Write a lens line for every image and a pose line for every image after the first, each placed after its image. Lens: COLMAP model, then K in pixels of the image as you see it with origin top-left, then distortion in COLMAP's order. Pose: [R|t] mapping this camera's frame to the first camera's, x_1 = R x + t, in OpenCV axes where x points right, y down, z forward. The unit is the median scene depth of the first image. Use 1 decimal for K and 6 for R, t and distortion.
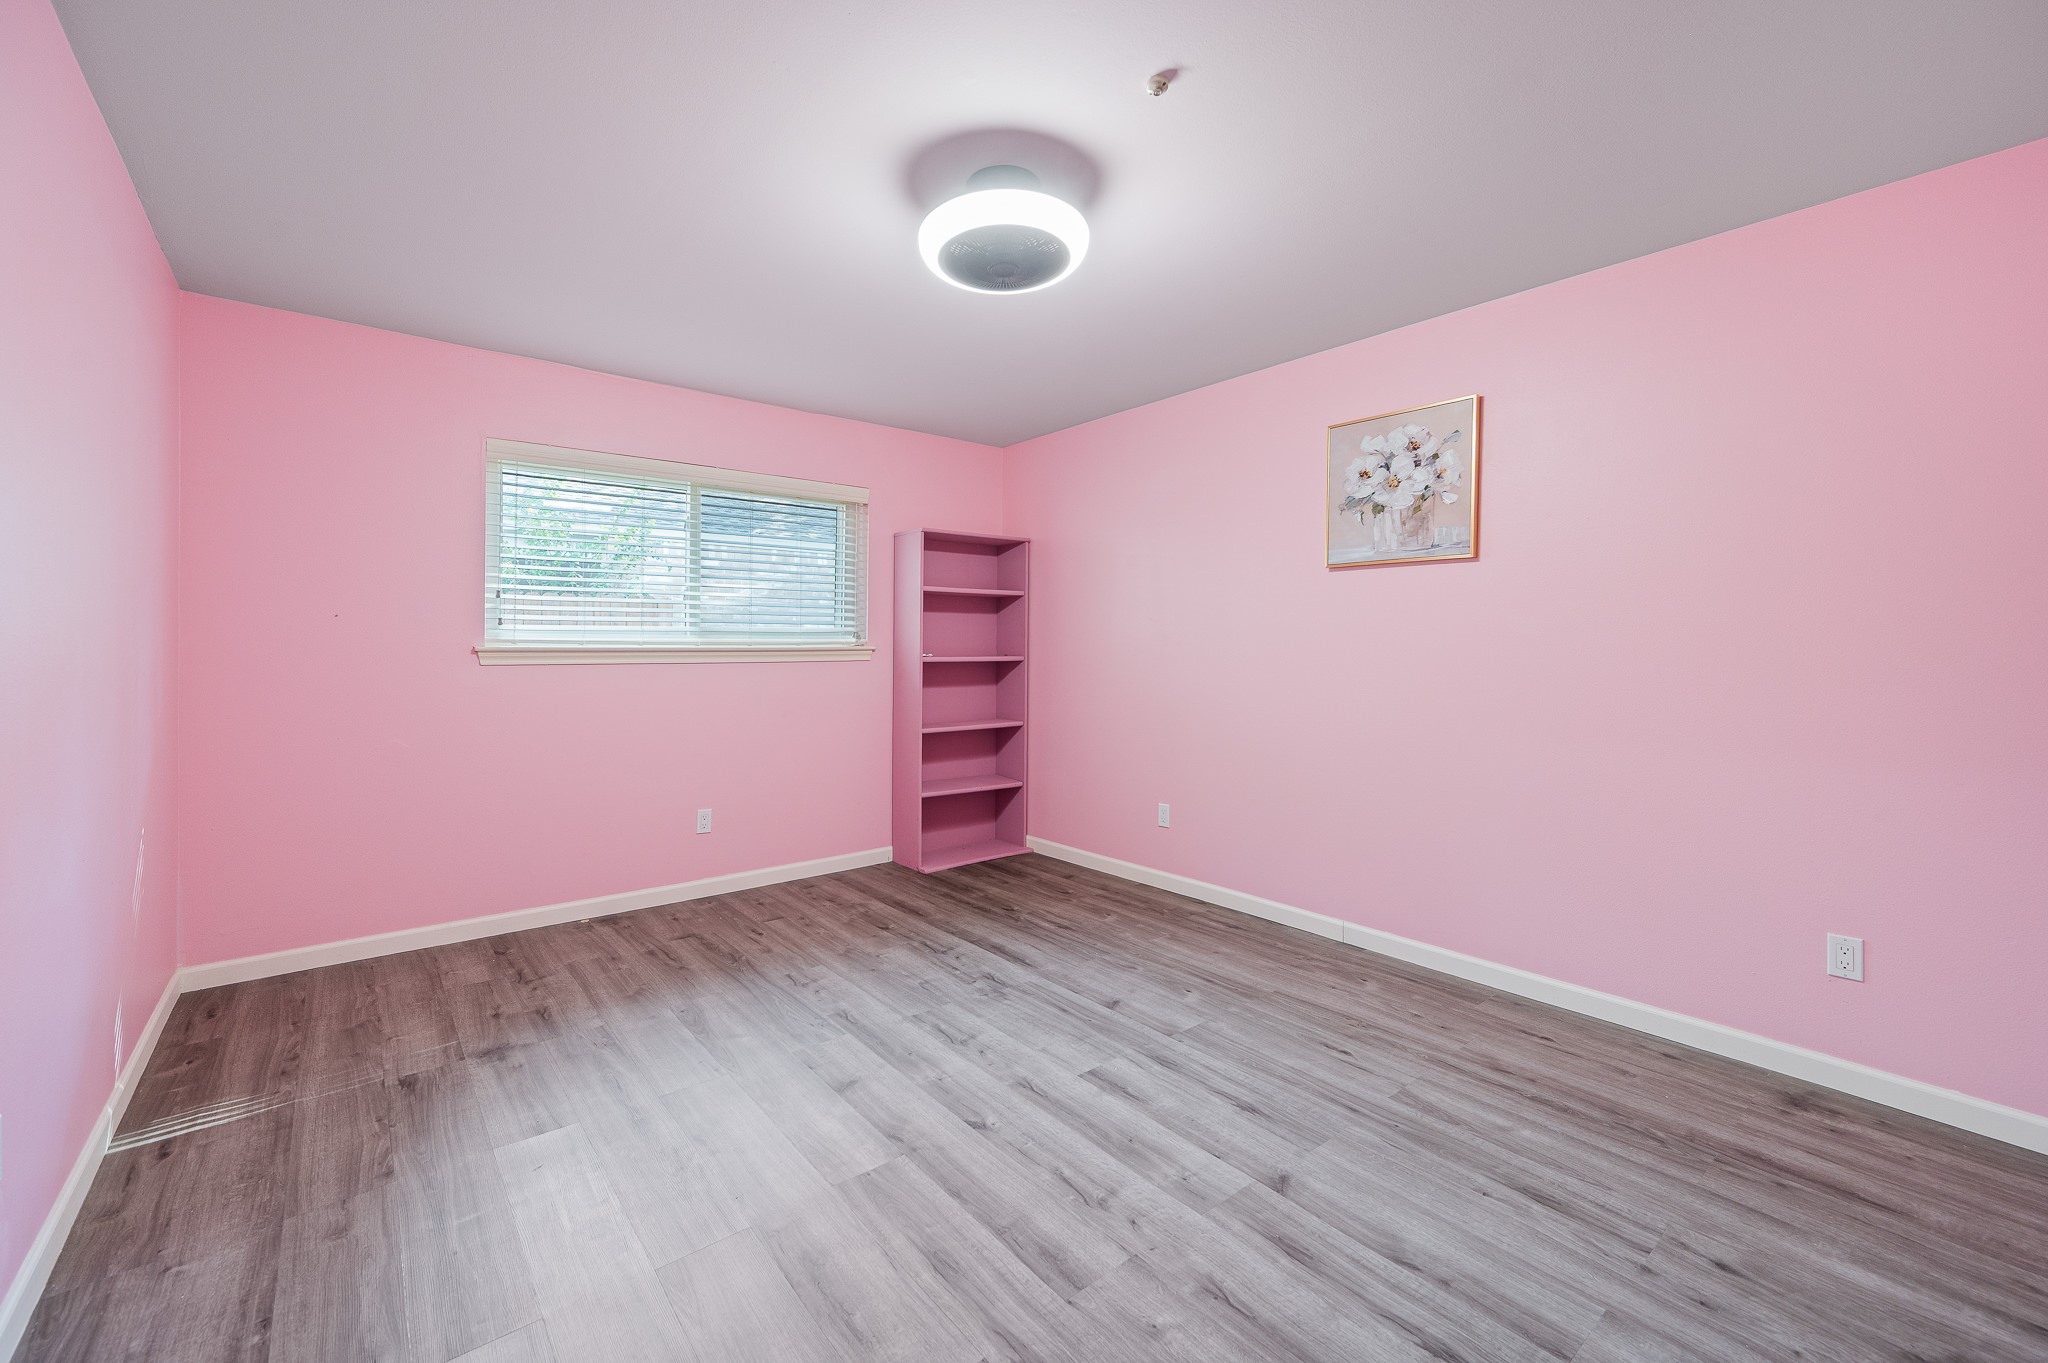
lens RADIAL K [[826.8, 0, 1043.0], [0, 826.8, 654.6], [0, 0, 1]] dist [-0.002162, 0.000535]
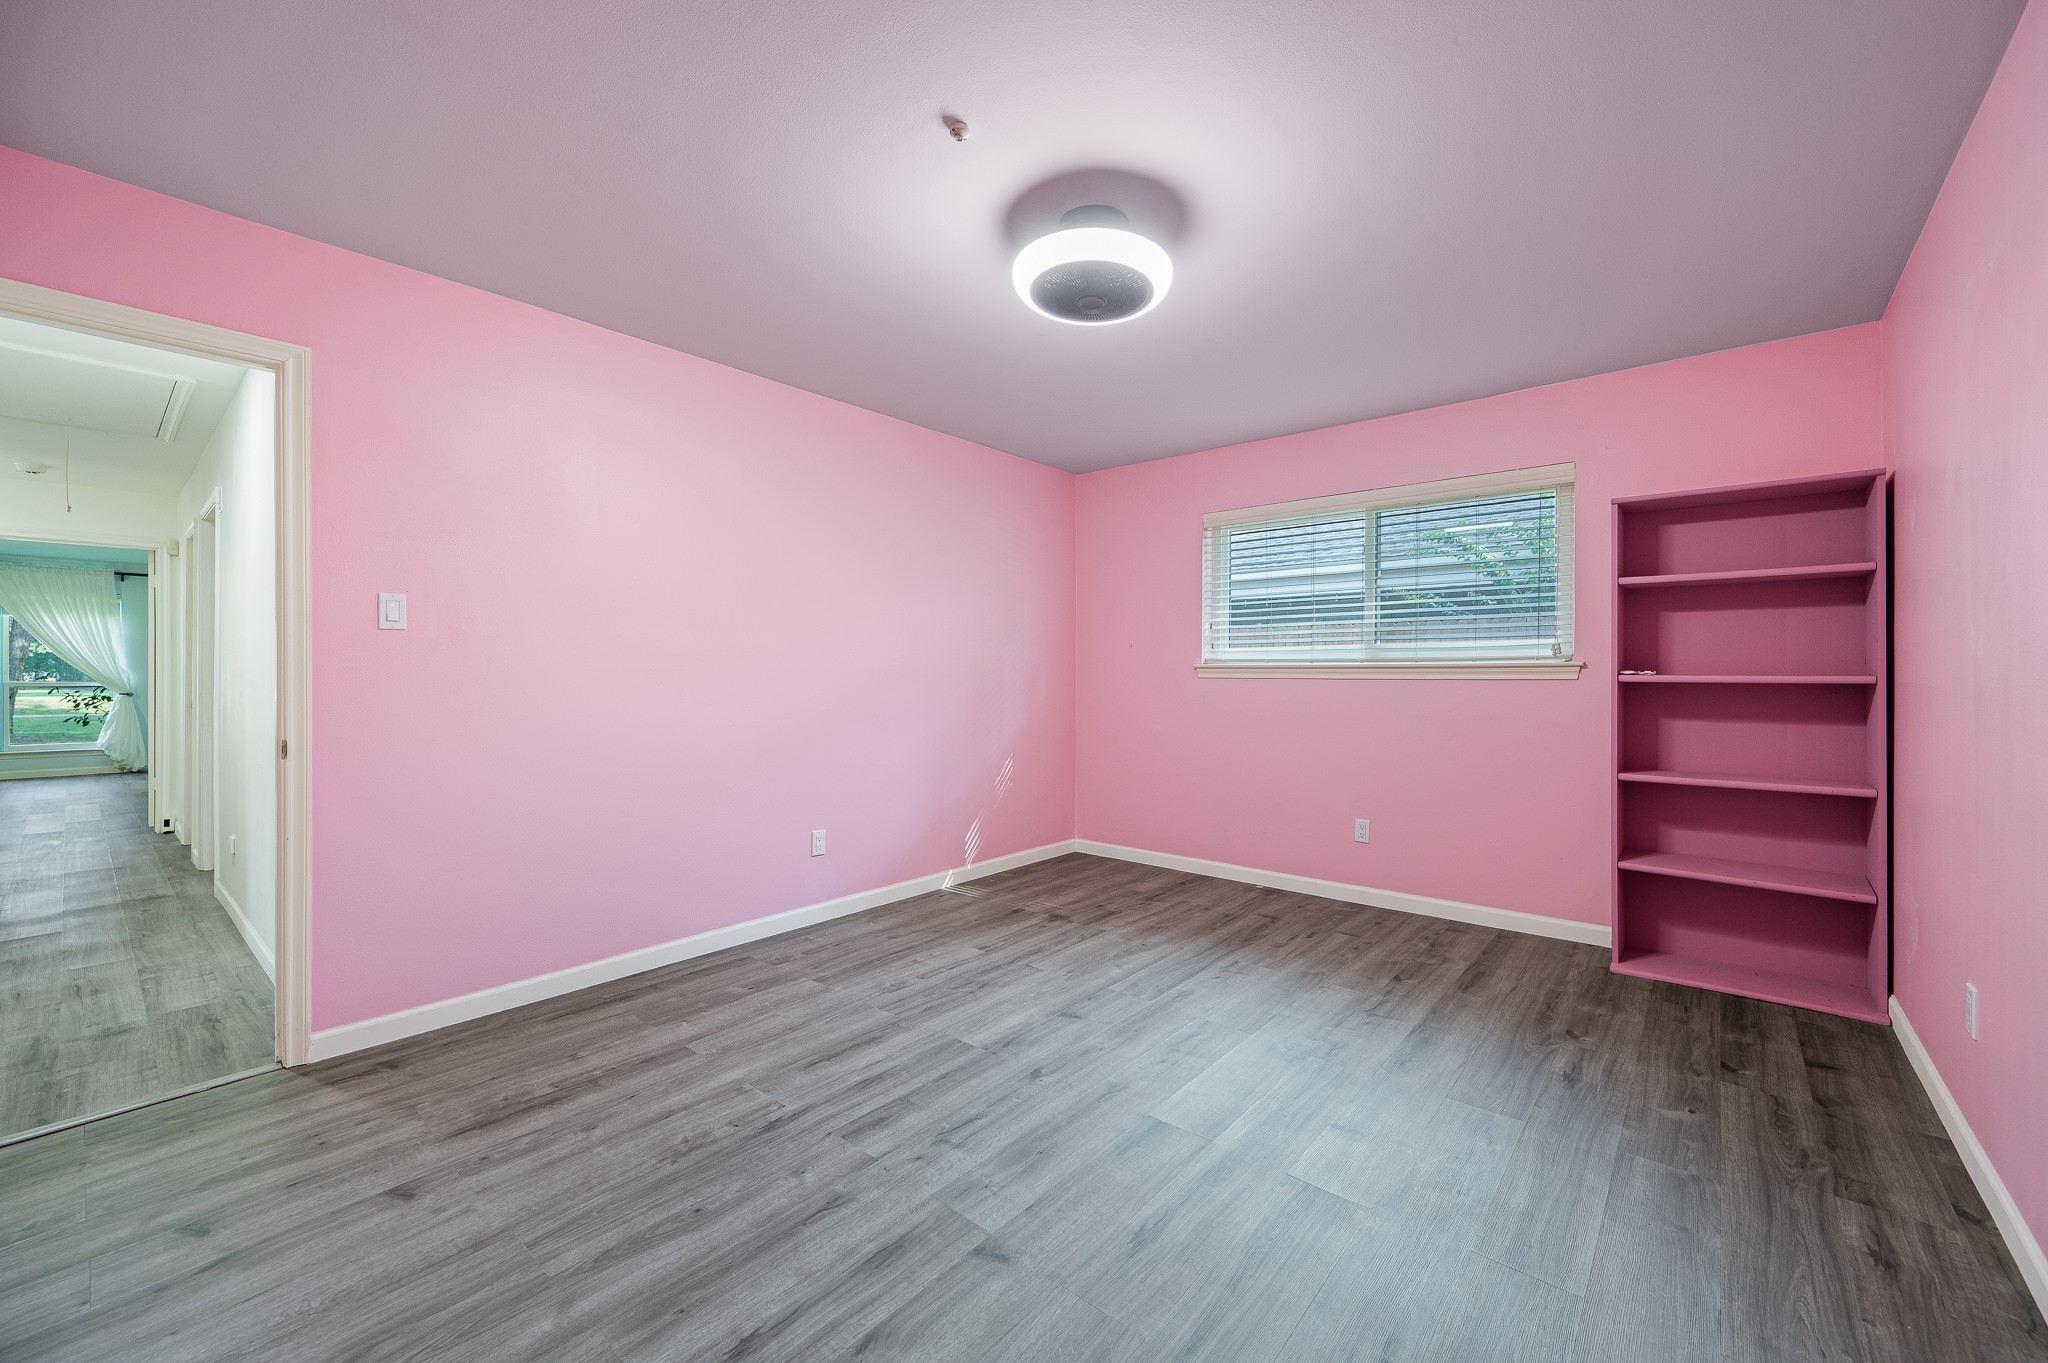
lens RADIAL K [[826.8, 0, 1039.4], [0, 826.8, 669.9], [0, 0, 1]] dist [-0.002162, 0.000535]
pose [[0.175867, -0.003335, -0.984408, 0.638142], [-0.010163, 0.999935, -0.005203, 0.009394], [0.984361, 0.010919, 0.175822, 0.483905]]
